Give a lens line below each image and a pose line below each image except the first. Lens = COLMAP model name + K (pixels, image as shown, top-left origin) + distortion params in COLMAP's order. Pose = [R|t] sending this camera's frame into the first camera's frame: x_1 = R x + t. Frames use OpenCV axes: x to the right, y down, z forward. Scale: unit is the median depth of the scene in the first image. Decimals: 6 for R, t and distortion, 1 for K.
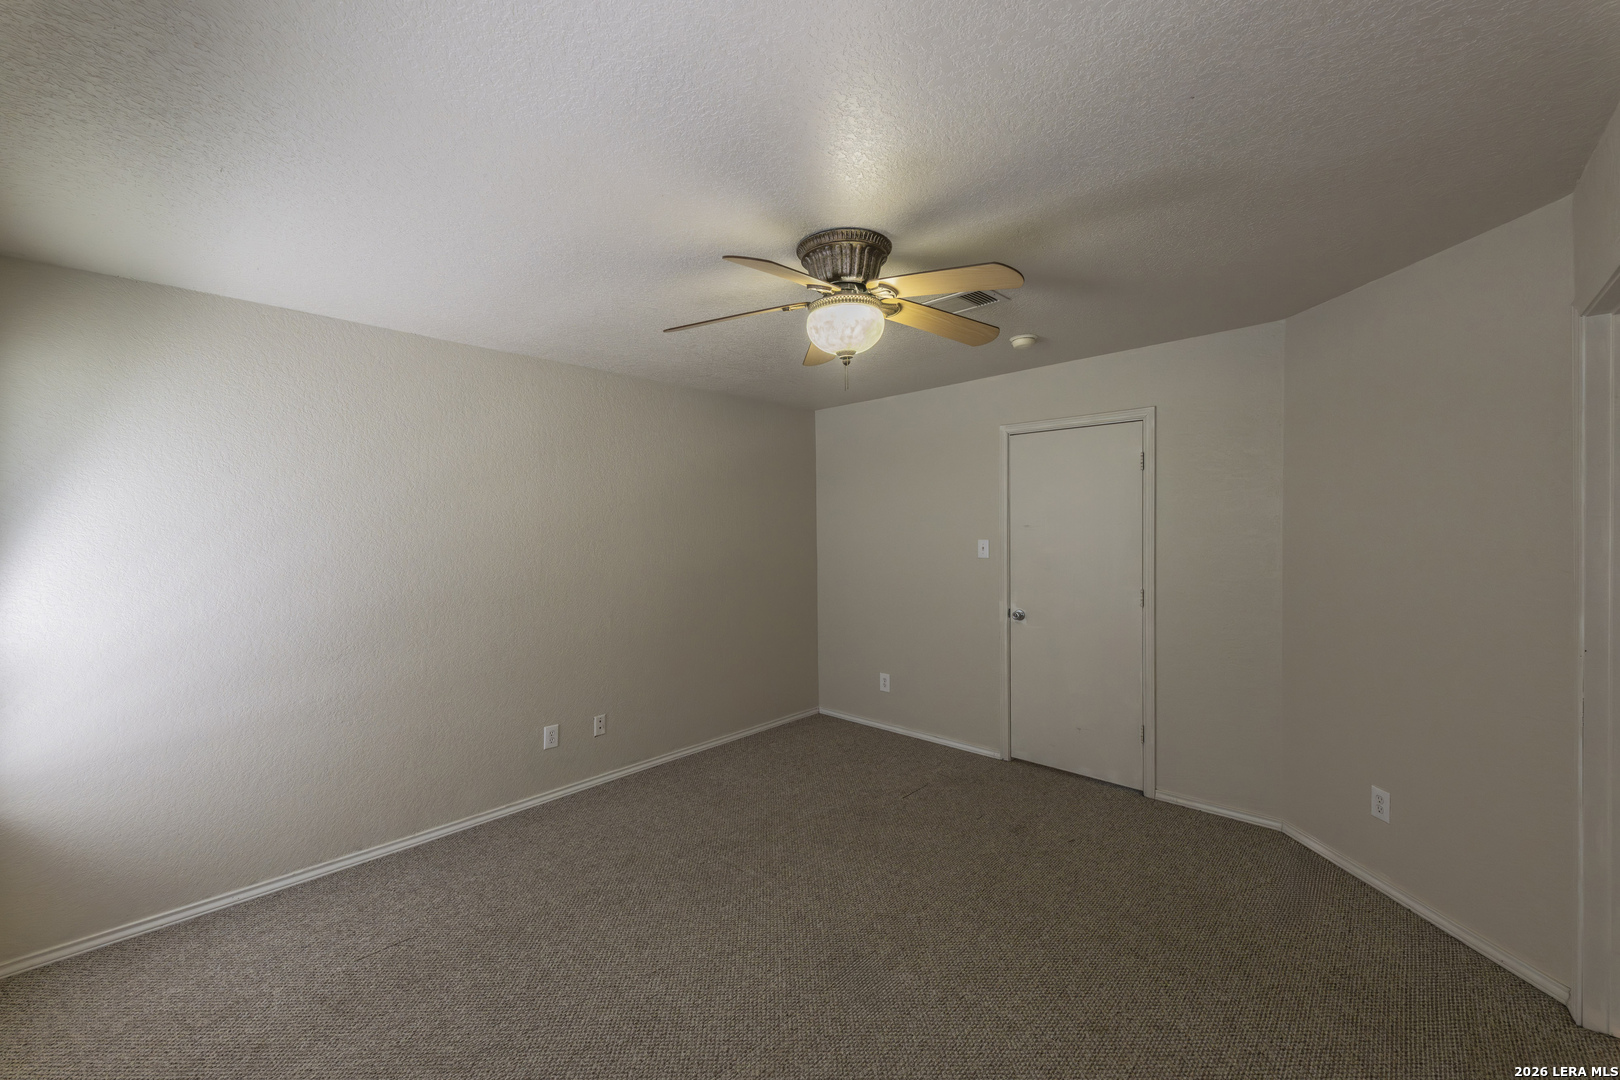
lens RADIAL K [[643.7, 0, 809.9], [0, 643.7, 535.4], [0, 0, 1]] dist [0.007952, -0.000506]
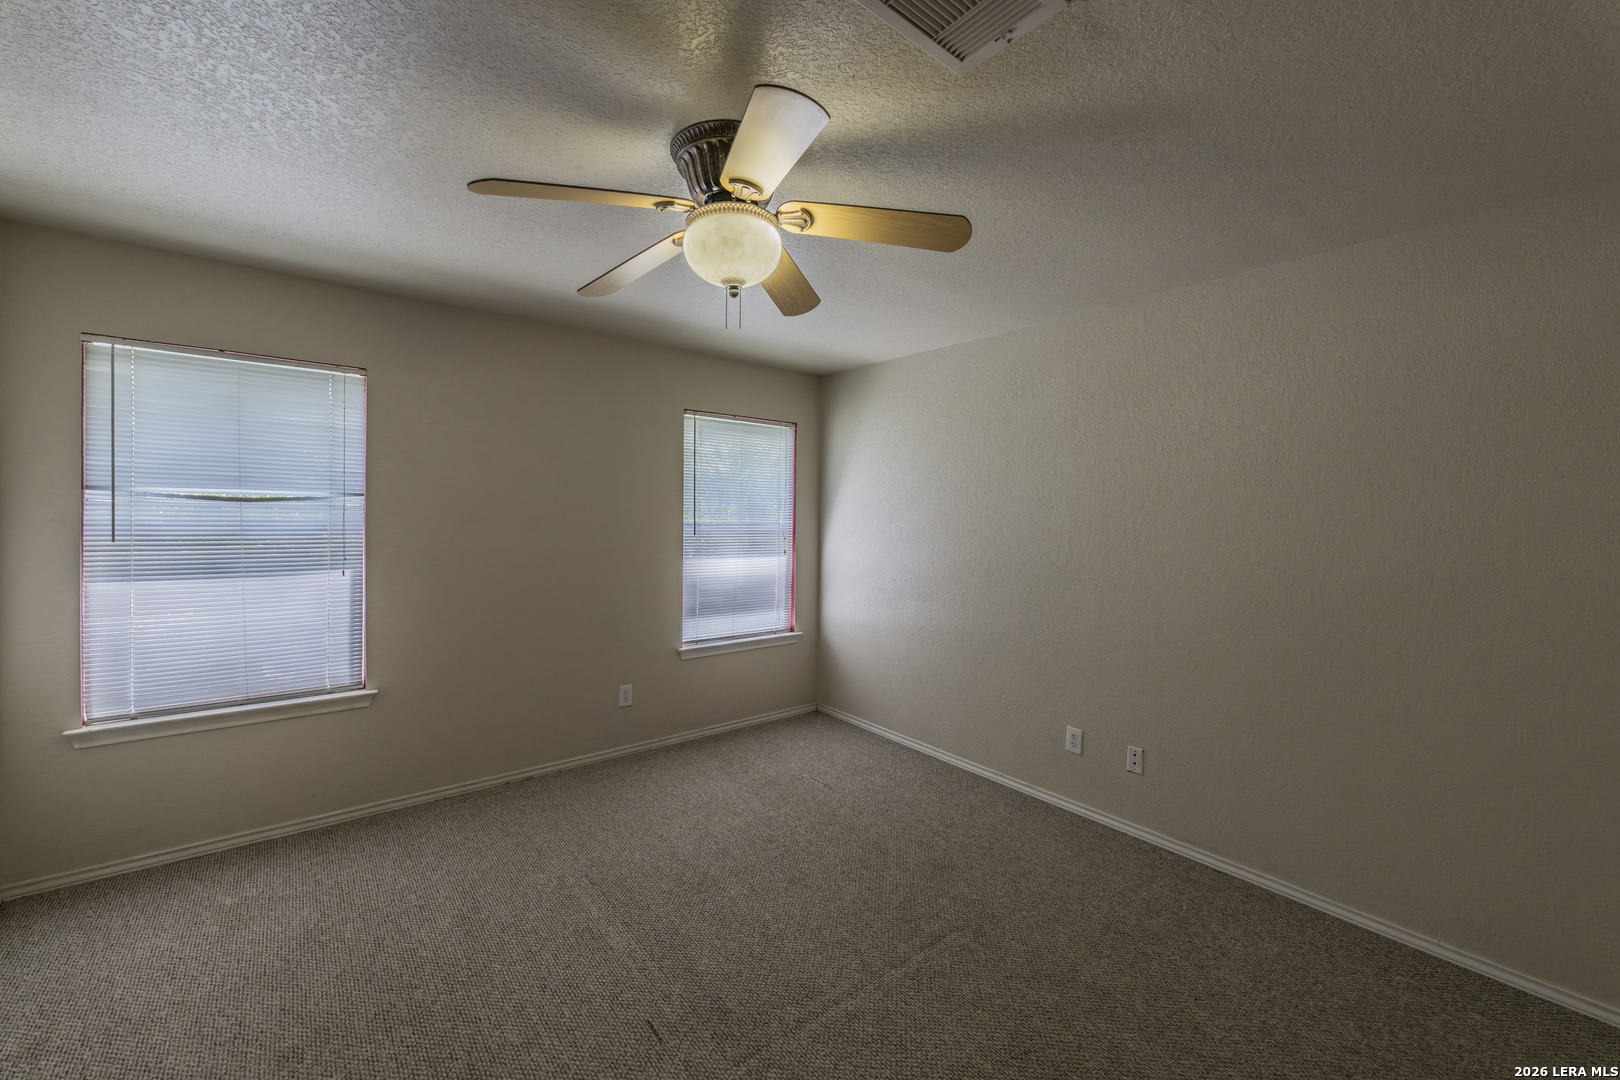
lens RADIAL K [[643.7, 0, 811.3], [0, 643.7, 527.8], [0, 0, 1]] dist [0.007952, -0.000506]
pose [[-0.162858, 0.029587, -0.986206, 0.541390], [-0.021097, 0.999217, 0.033461, -0.000089], [0.986424, 0.026255, -0.162106, 0.813935]]
